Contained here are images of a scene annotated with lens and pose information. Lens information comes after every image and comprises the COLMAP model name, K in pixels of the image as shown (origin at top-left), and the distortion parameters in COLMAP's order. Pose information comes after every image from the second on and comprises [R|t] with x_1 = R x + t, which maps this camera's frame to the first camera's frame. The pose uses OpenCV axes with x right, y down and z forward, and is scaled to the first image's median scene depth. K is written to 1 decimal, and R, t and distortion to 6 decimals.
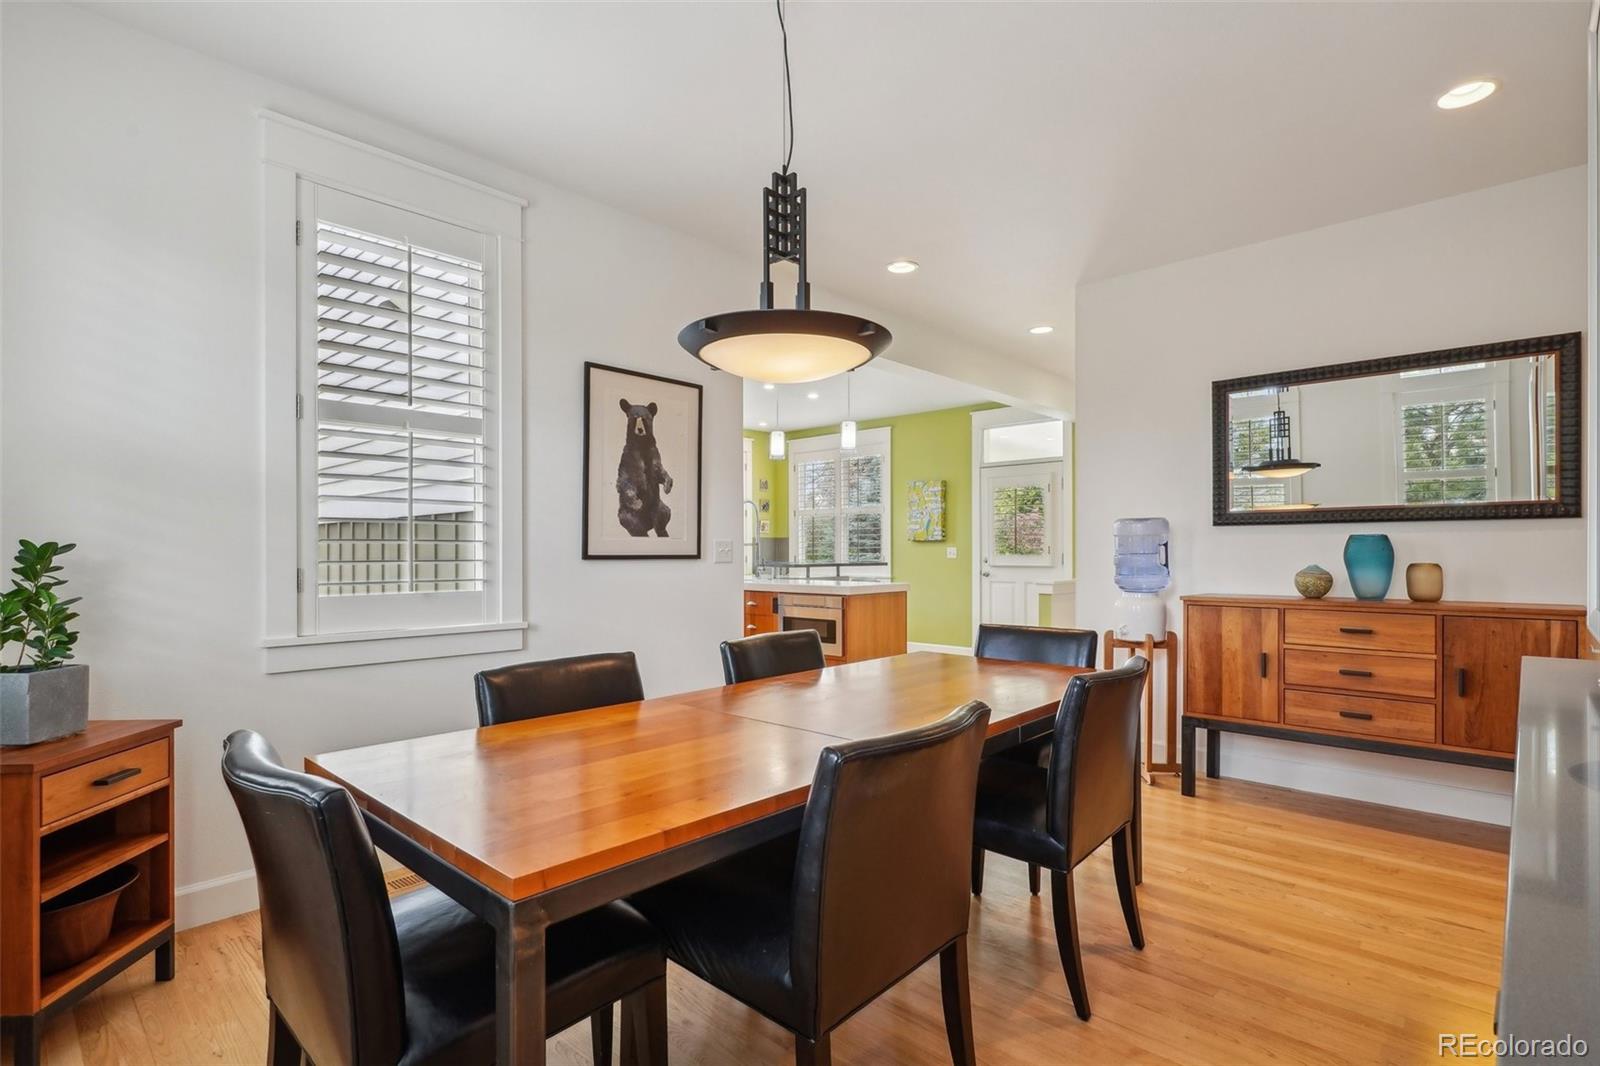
lens RADIAL K [[781.0, 0, 799.8], [0, 781.0, 542.3], [0, 0, 1]] dist [-0.002469, -0.000187]
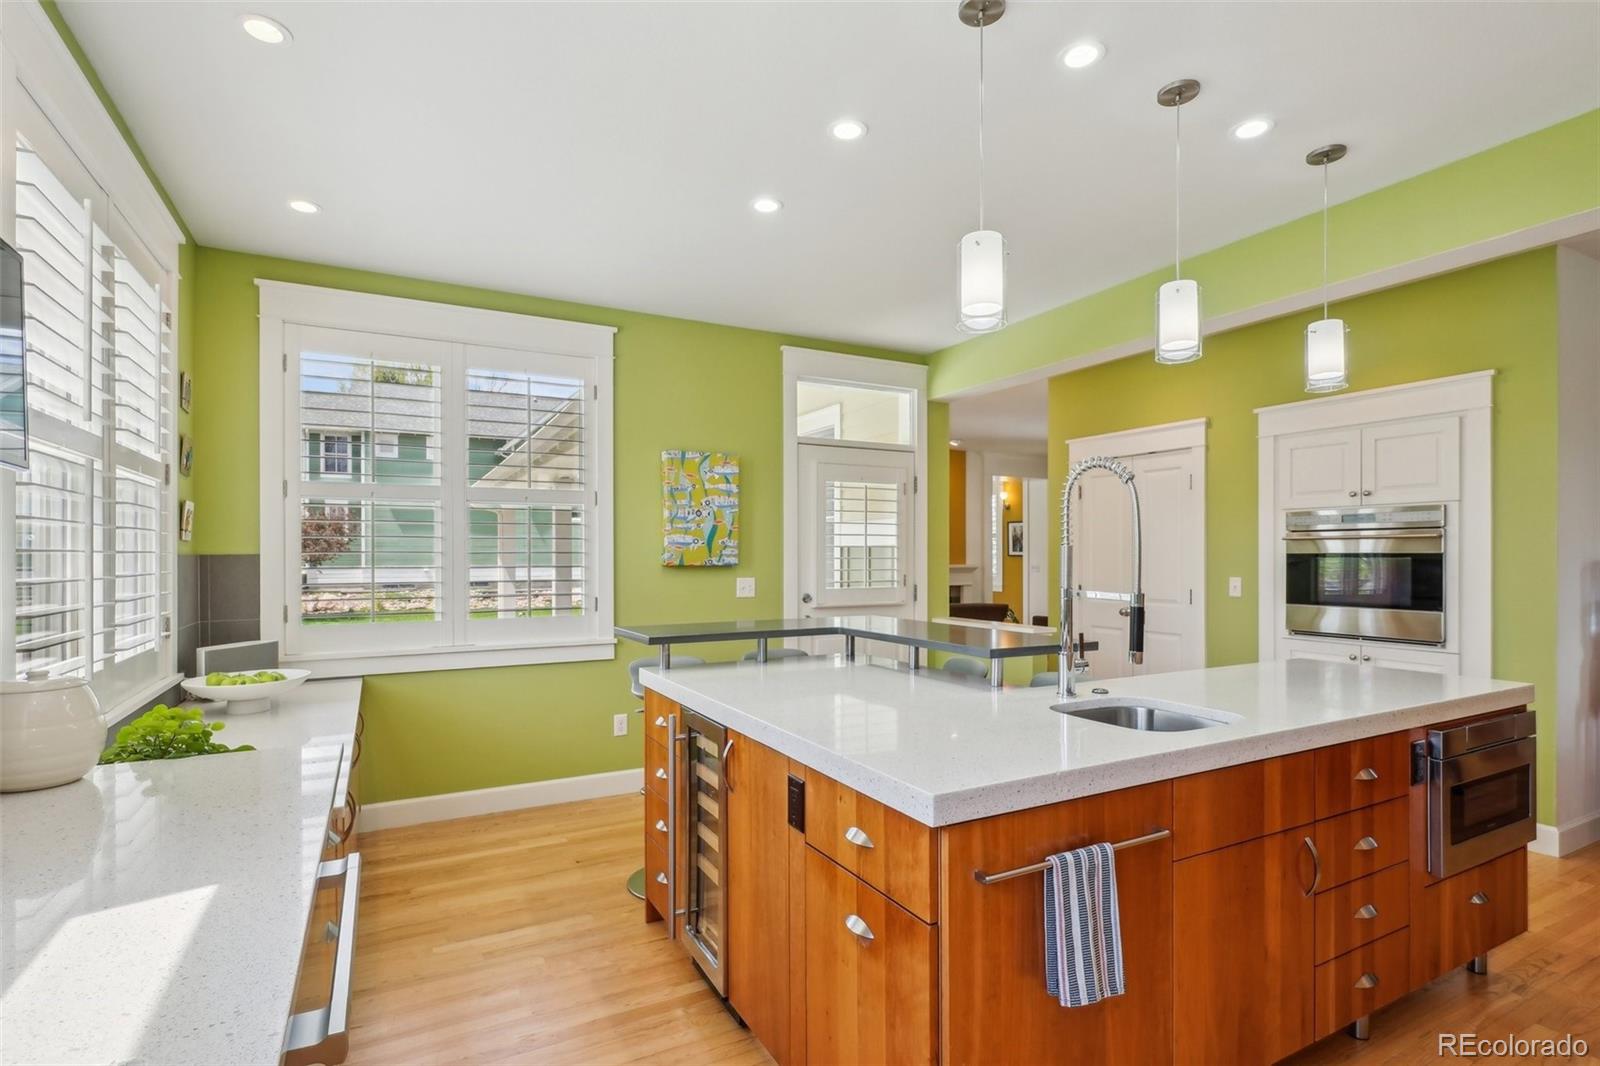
lens RADIAL K [[781.0, 0, 799.1], [0, 781.0, 545.9], [0, 0, 1]] dist [-0.002469, -0.000187]
pose [[0.322125, 0.012571, 0.946614, -0.315873], [-0.013261, 0.999874, -0.008766, -0.011753], [-0.946604, -0.009730, 0.322251, 0.779771]]
